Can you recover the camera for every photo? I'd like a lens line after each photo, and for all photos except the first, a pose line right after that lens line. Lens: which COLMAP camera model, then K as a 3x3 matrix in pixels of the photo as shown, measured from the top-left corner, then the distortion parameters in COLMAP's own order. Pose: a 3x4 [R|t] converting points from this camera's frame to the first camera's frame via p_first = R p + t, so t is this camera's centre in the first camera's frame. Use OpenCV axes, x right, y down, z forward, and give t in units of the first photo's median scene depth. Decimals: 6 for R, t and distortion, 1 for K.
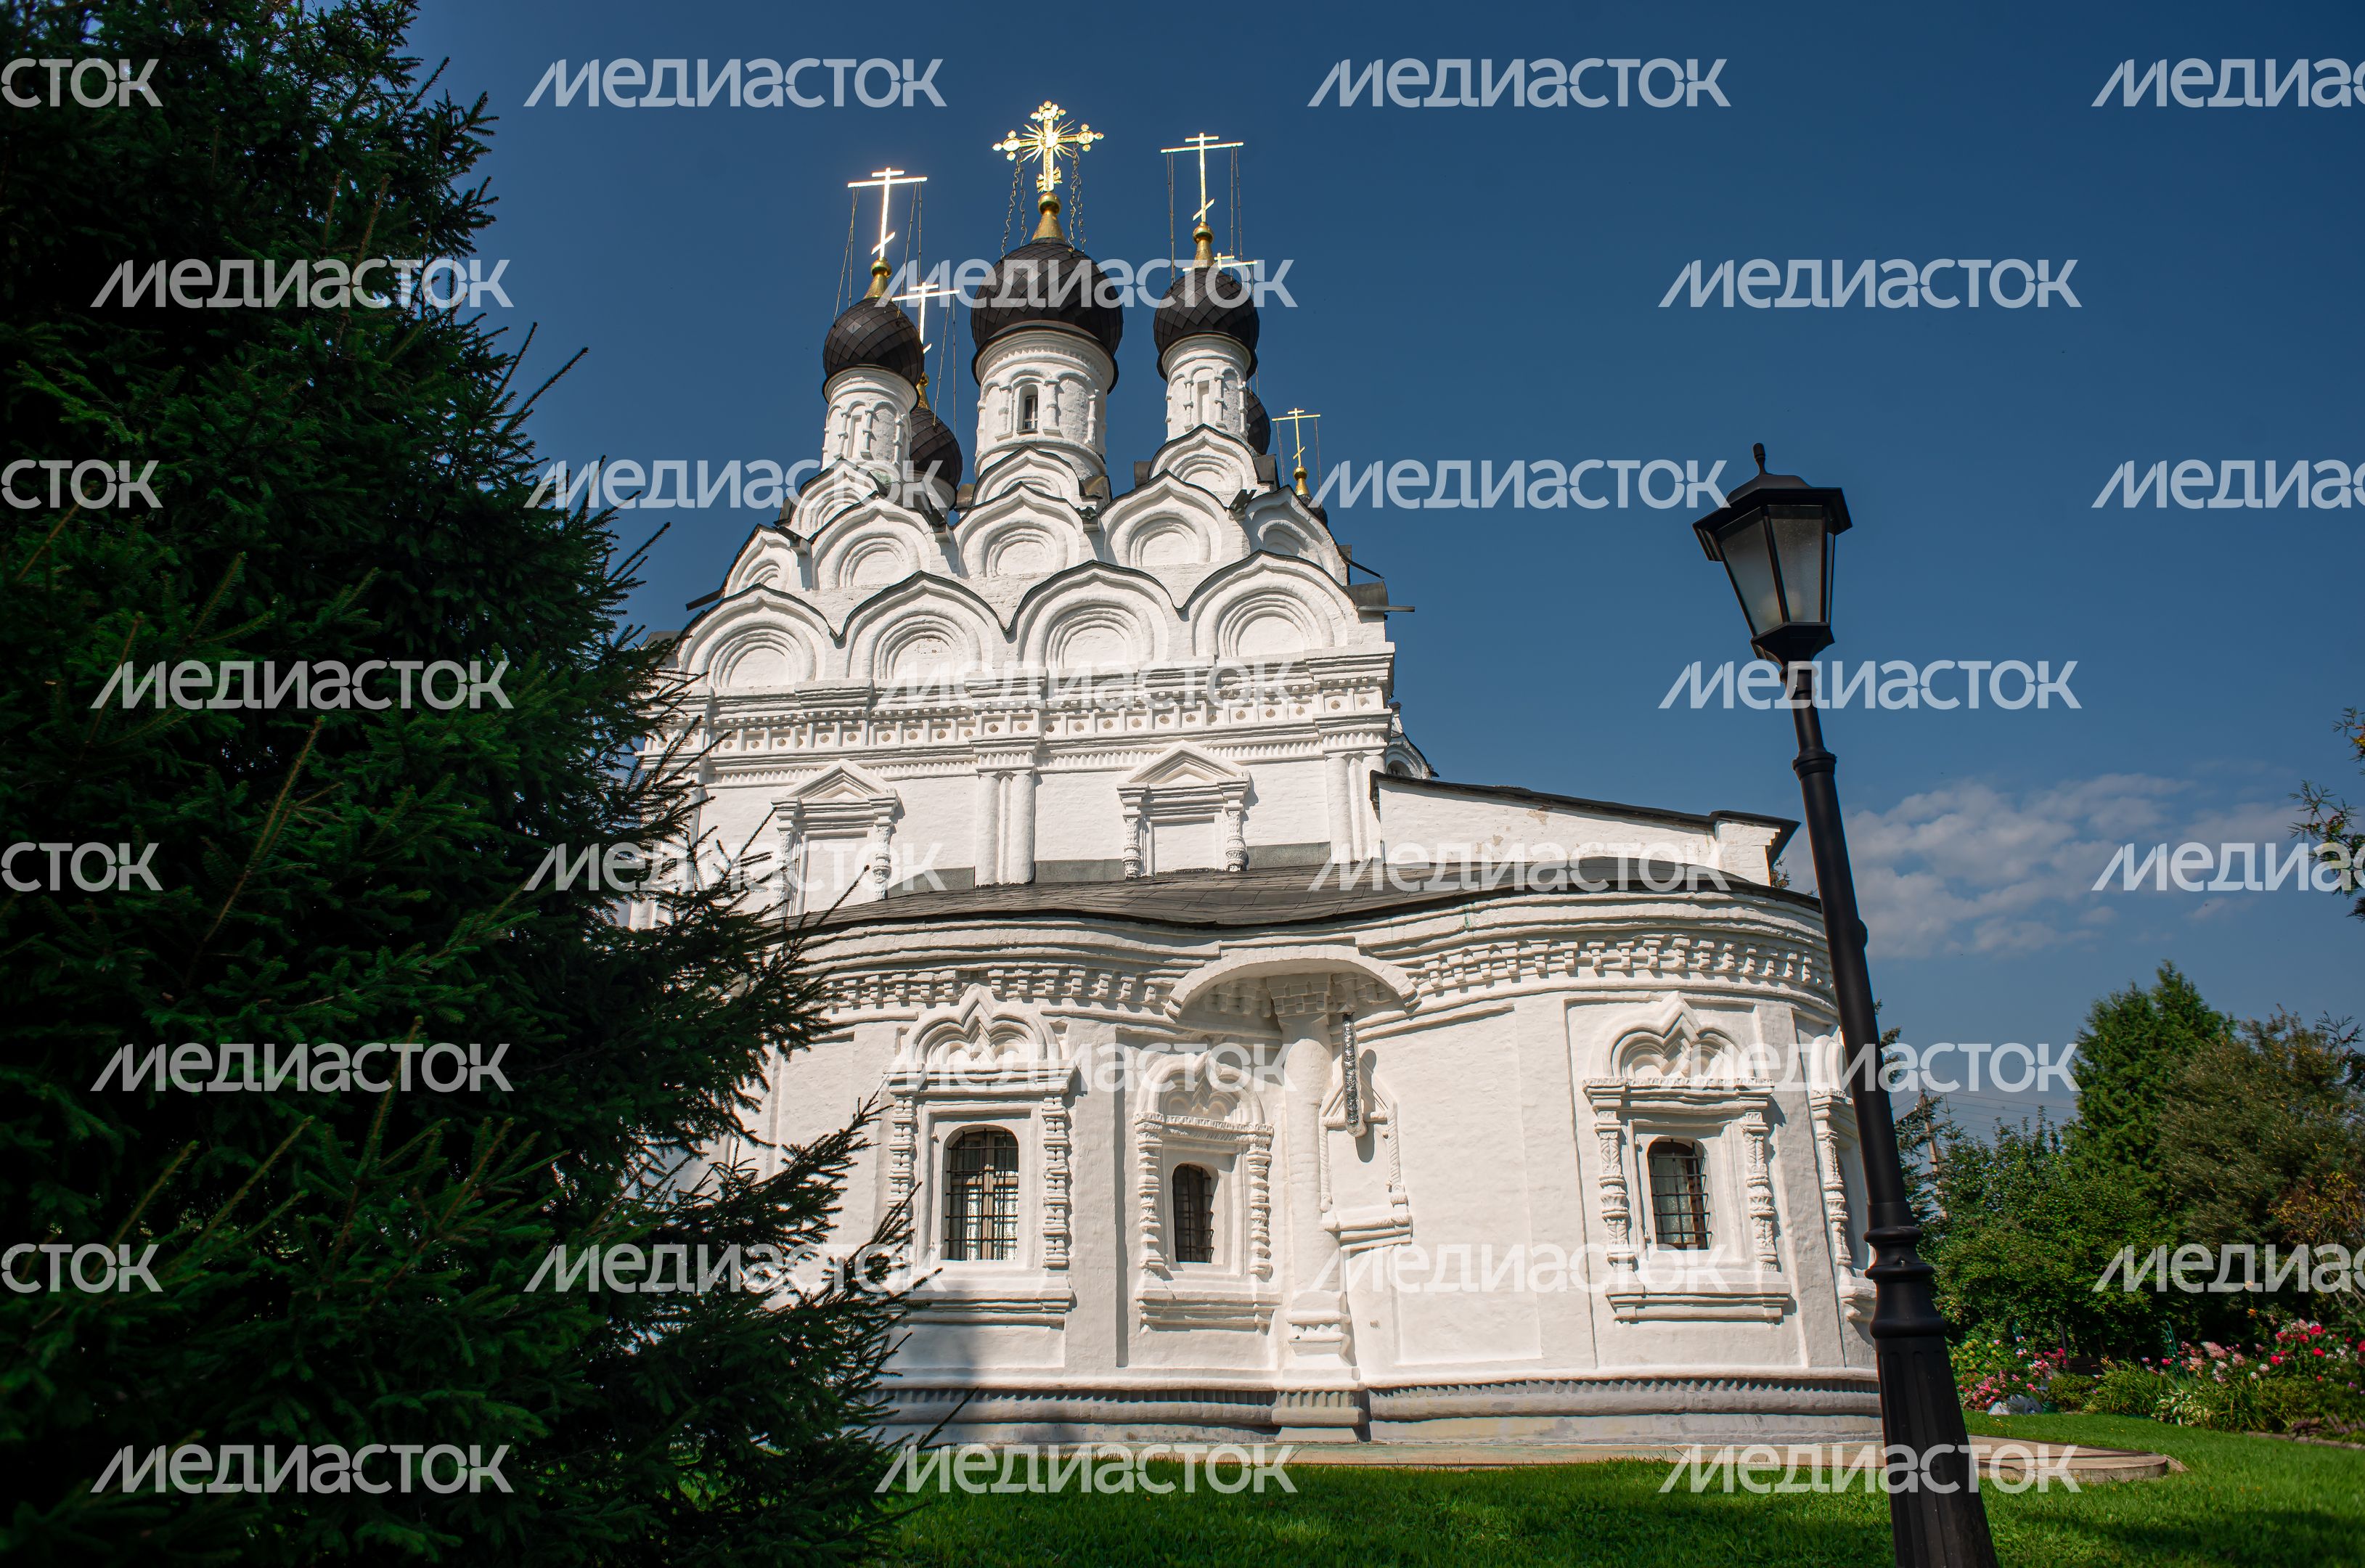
lens RADIAL K [[1672.4, 0, 1172.5], [0, 1672.4, 791.2], [0, 0, 1]] dist [-0.086973, 0.083625]
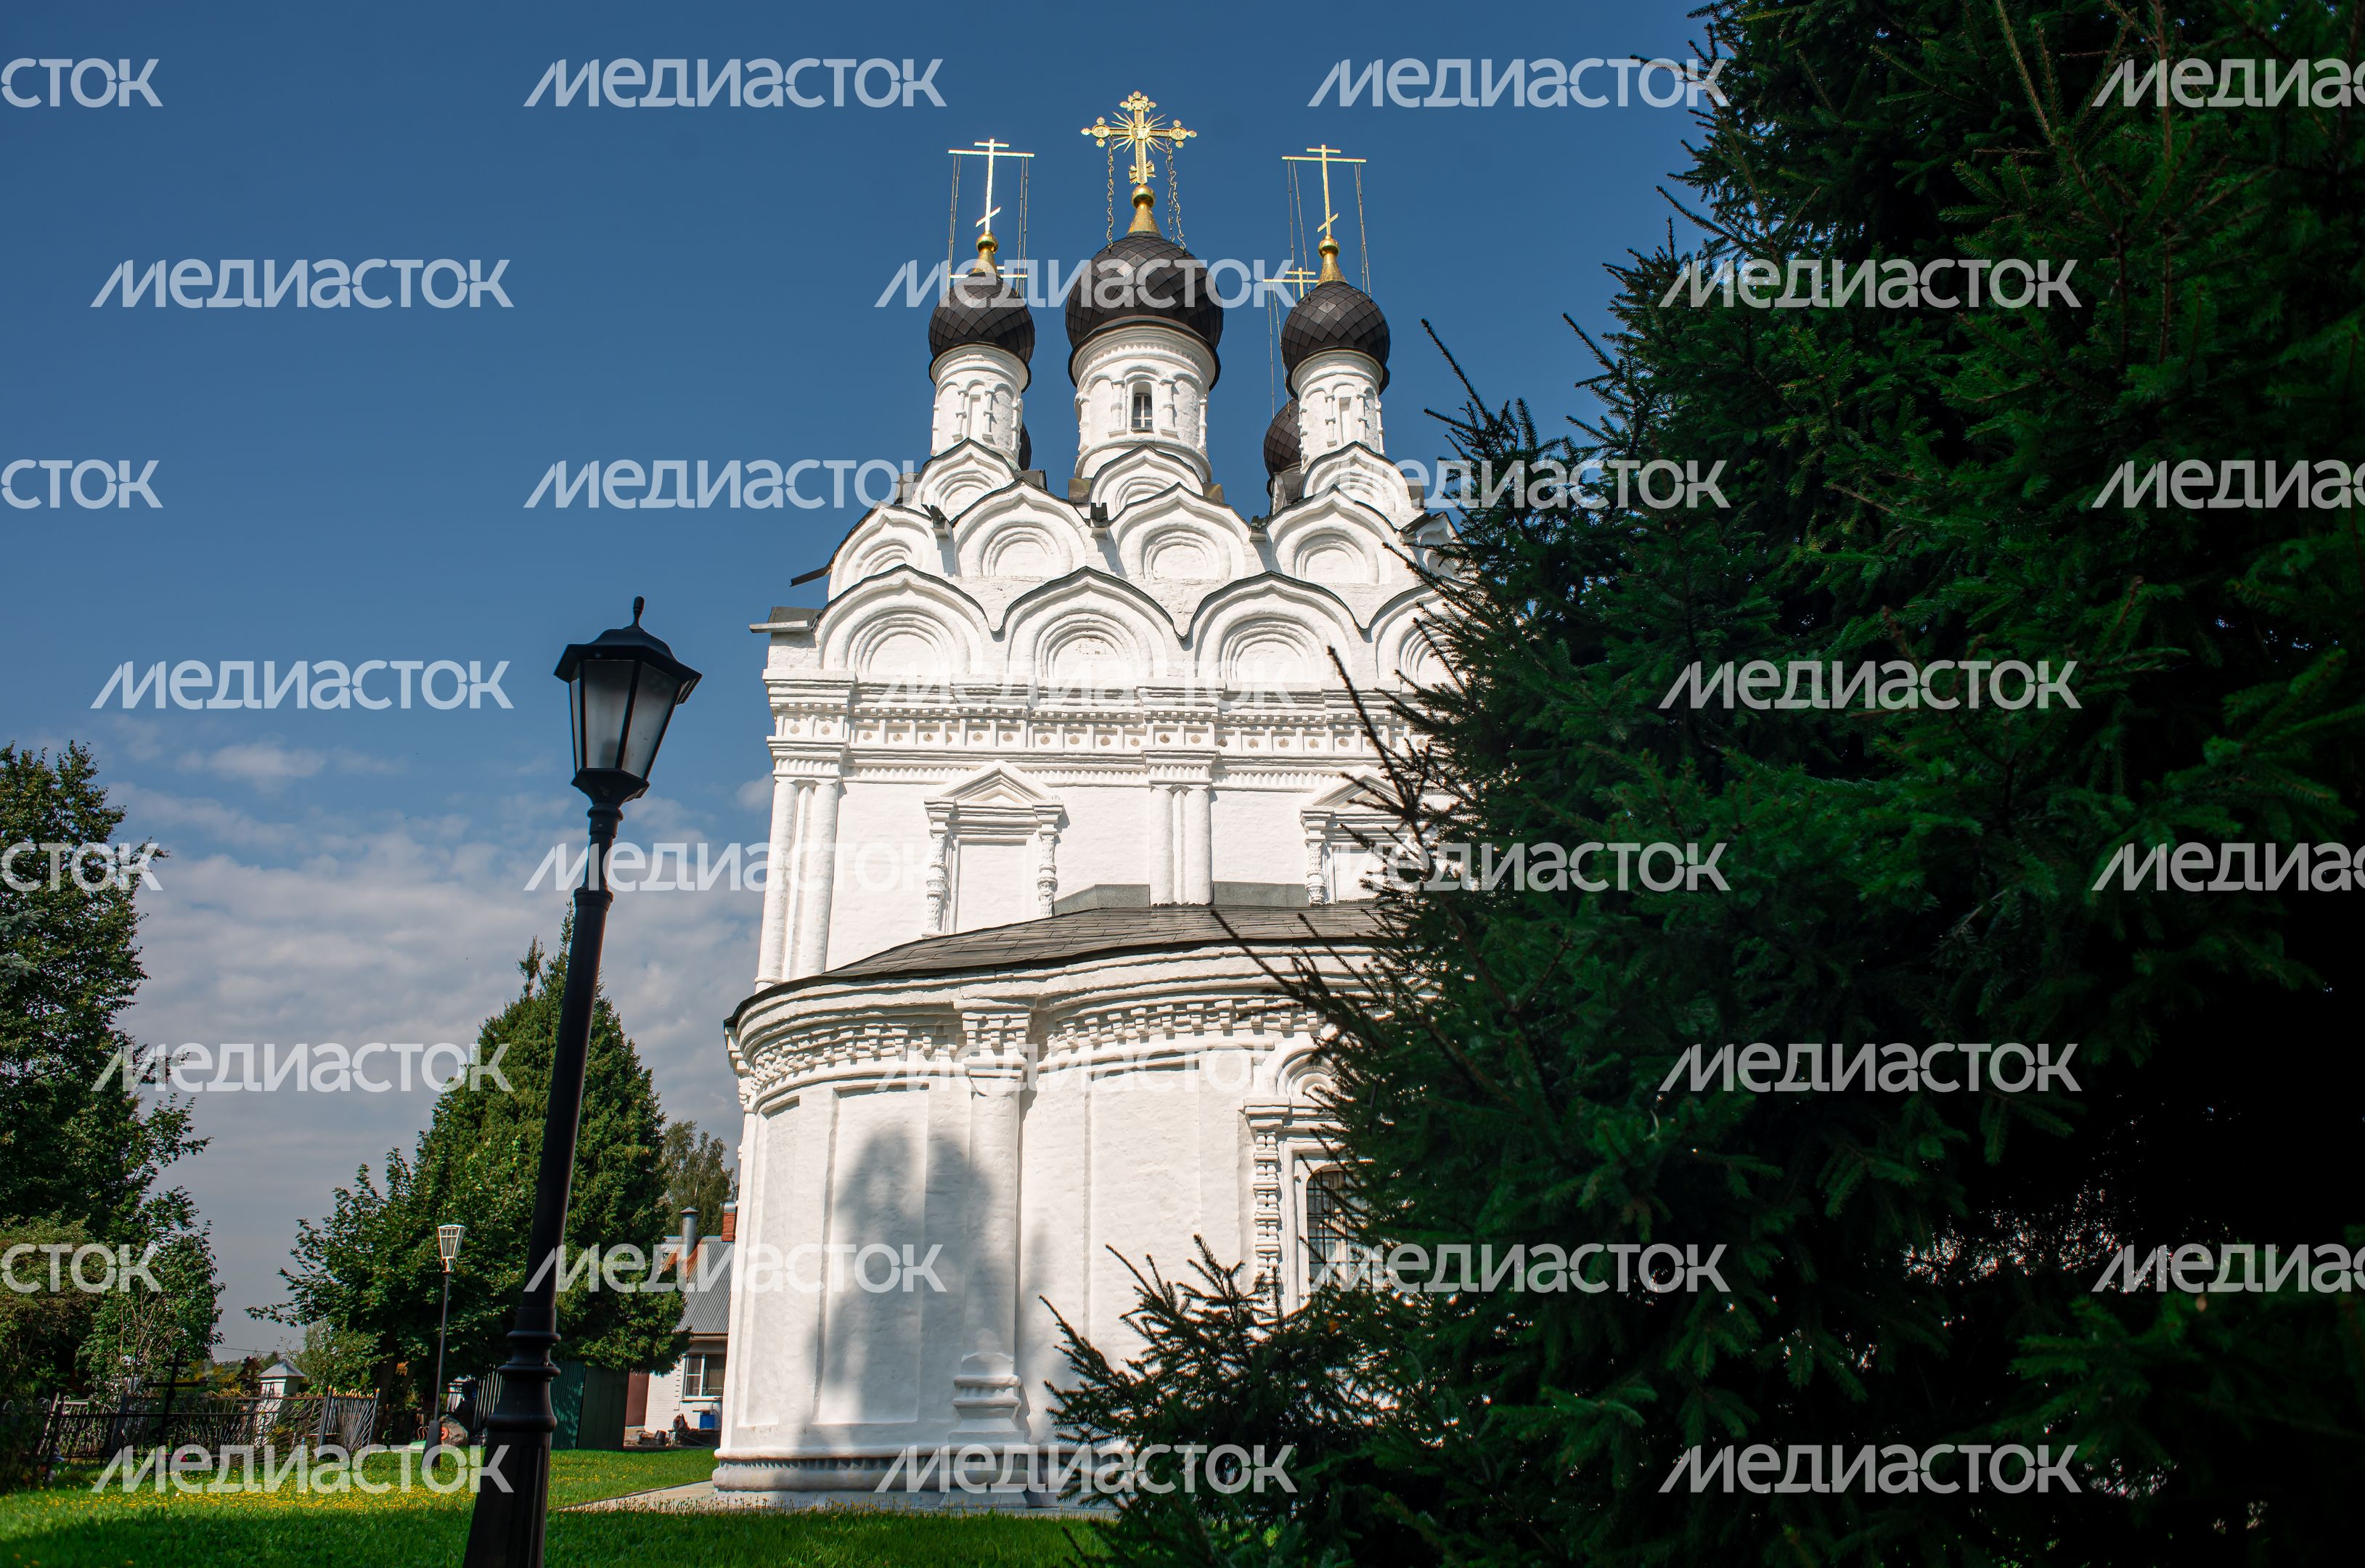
lens RADIAL K [[1696.1, 0, 1144.0], [0, 1696.1, 779.5], [0, 0, 1]] dist [-0.090488, 0.085336]
pose [[0.985168, 0.066257, 0.158286, -0.272921], [-0.063057, 0.997693, -0.025157, 0.010482], [-0.159588, 0.014802, 0.987073, 0.053388]]
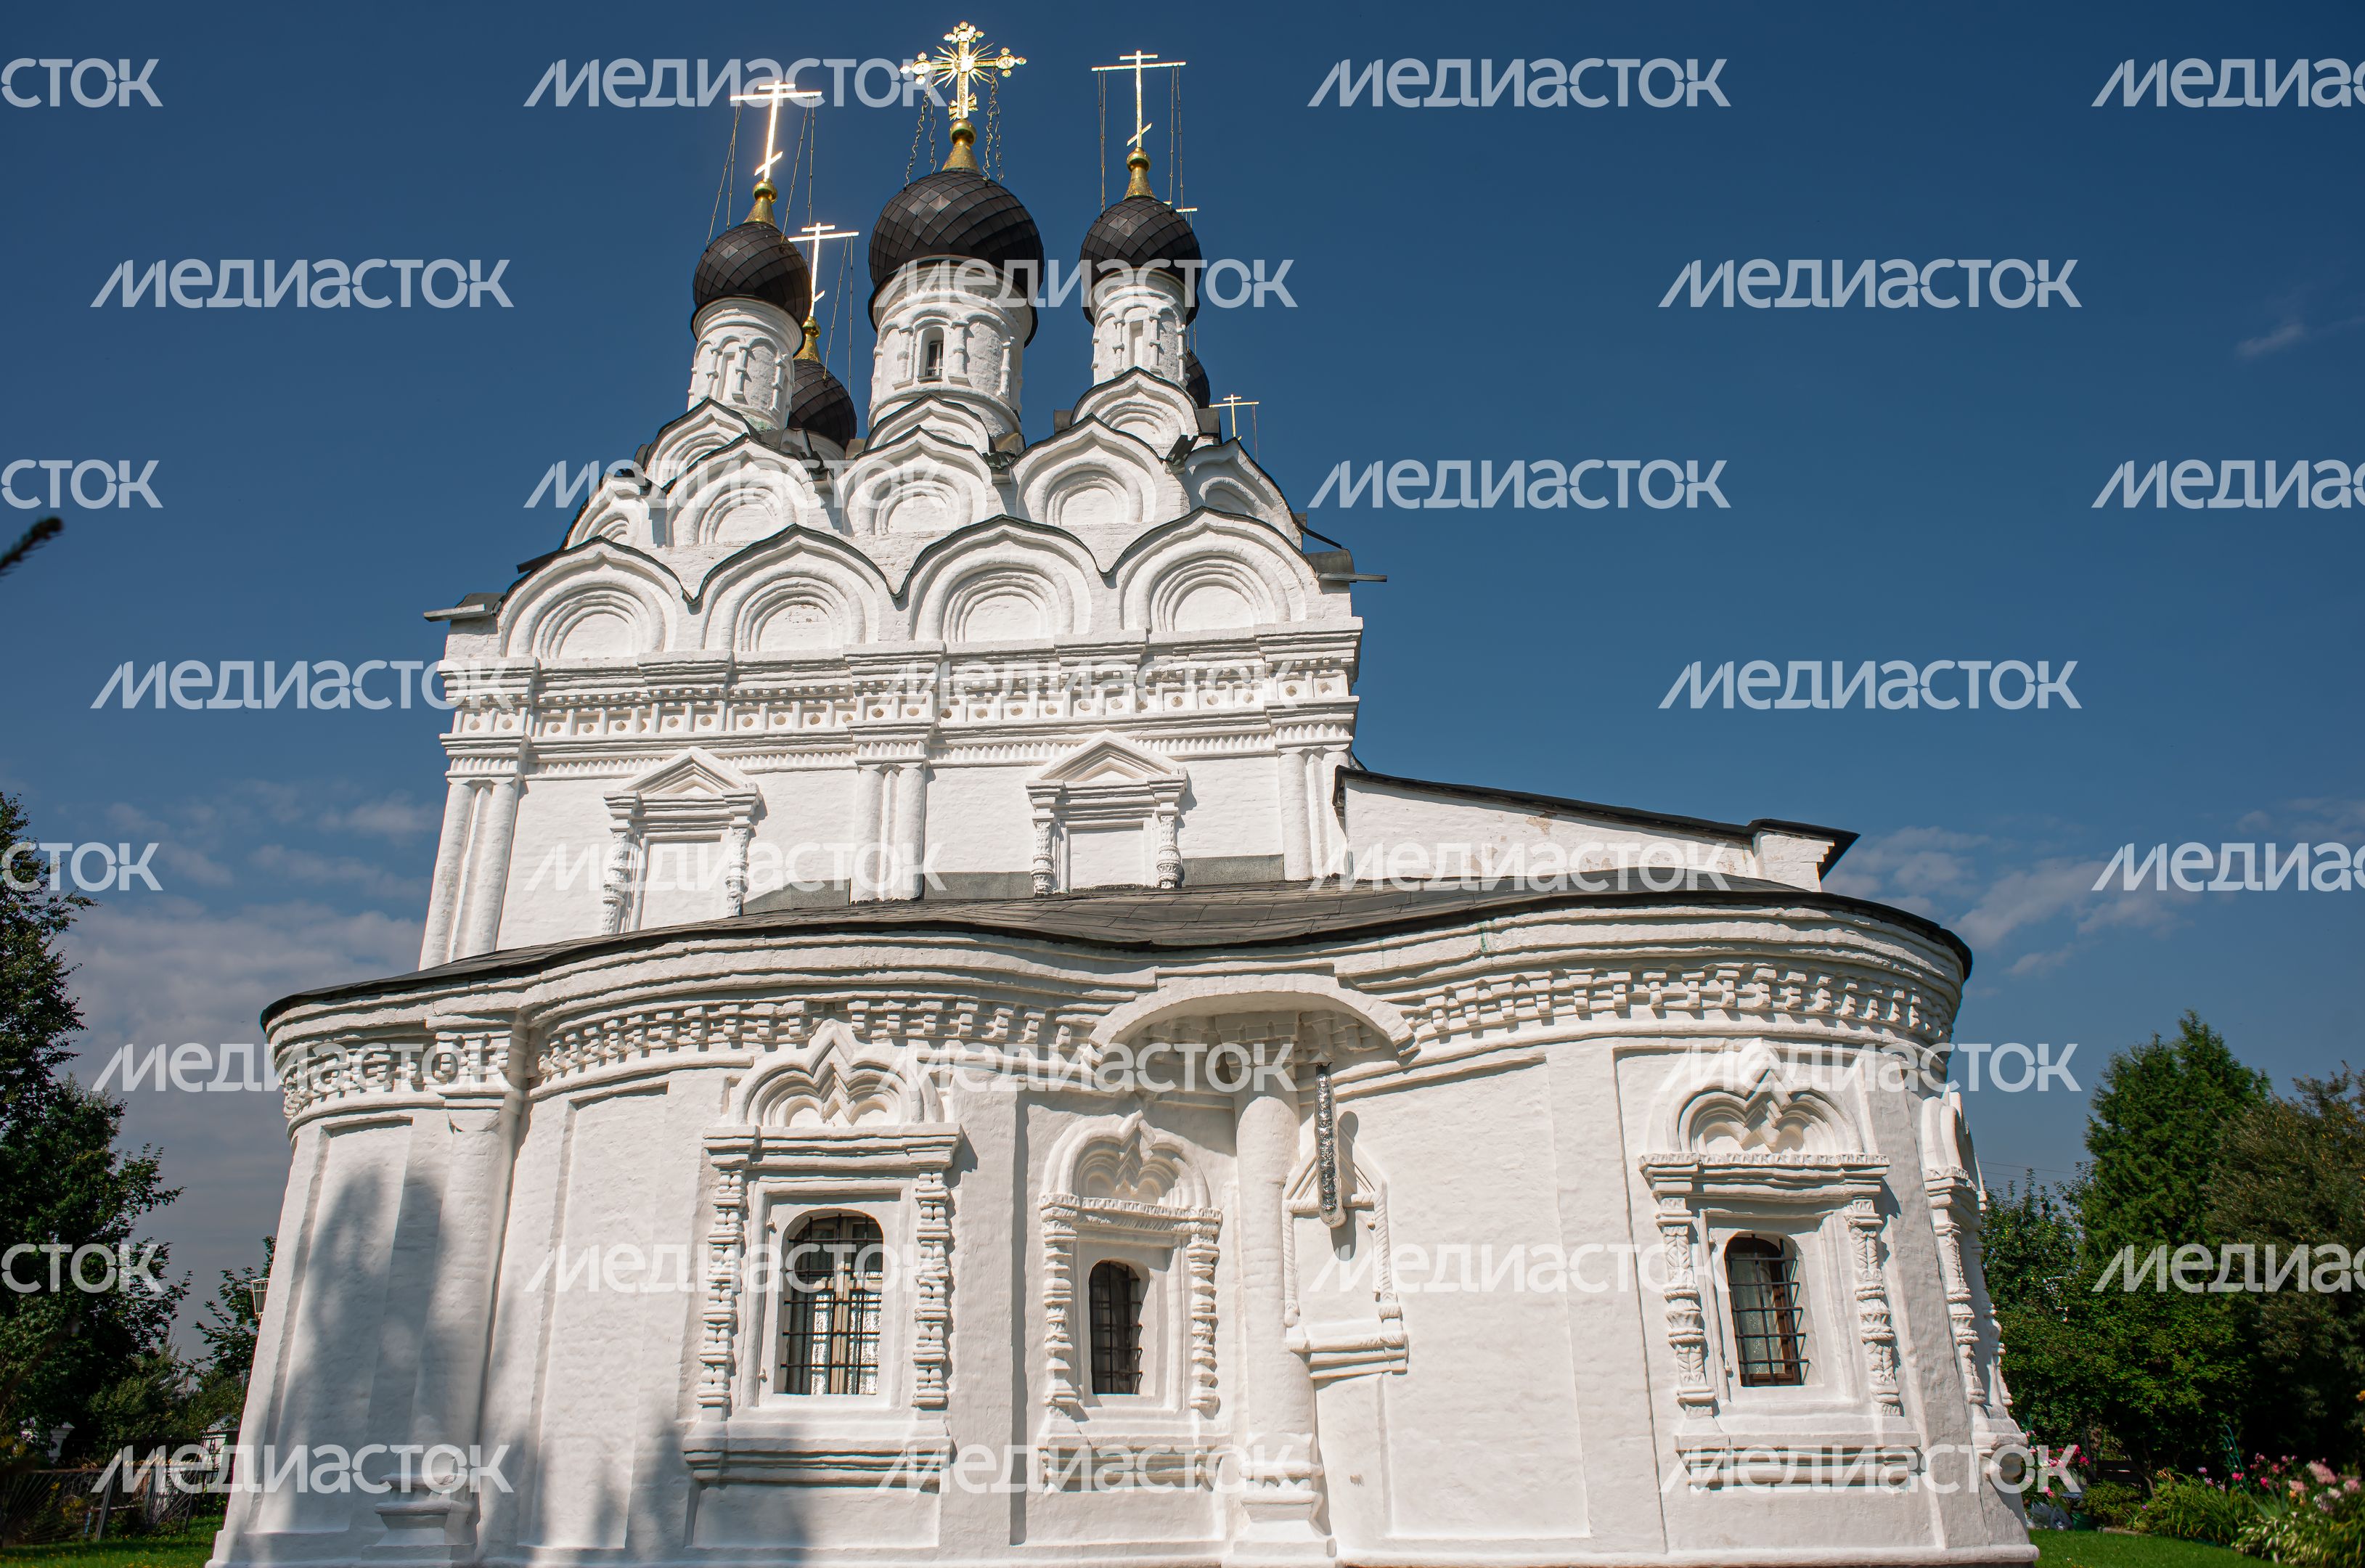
lens RADIAL K [[1672.4, 0, 1172.5], [0, 1672.4, 791.2], [0, 0, 1]] dist [-0.086973, 0.083625]
pose [[0.998504, 0.017180, 0.051908, -0.003694], [-0.015781, 0.999504, -0.027259, 0.021724], [-0.052351, 0.026399, 0.998280, 0.171105]]
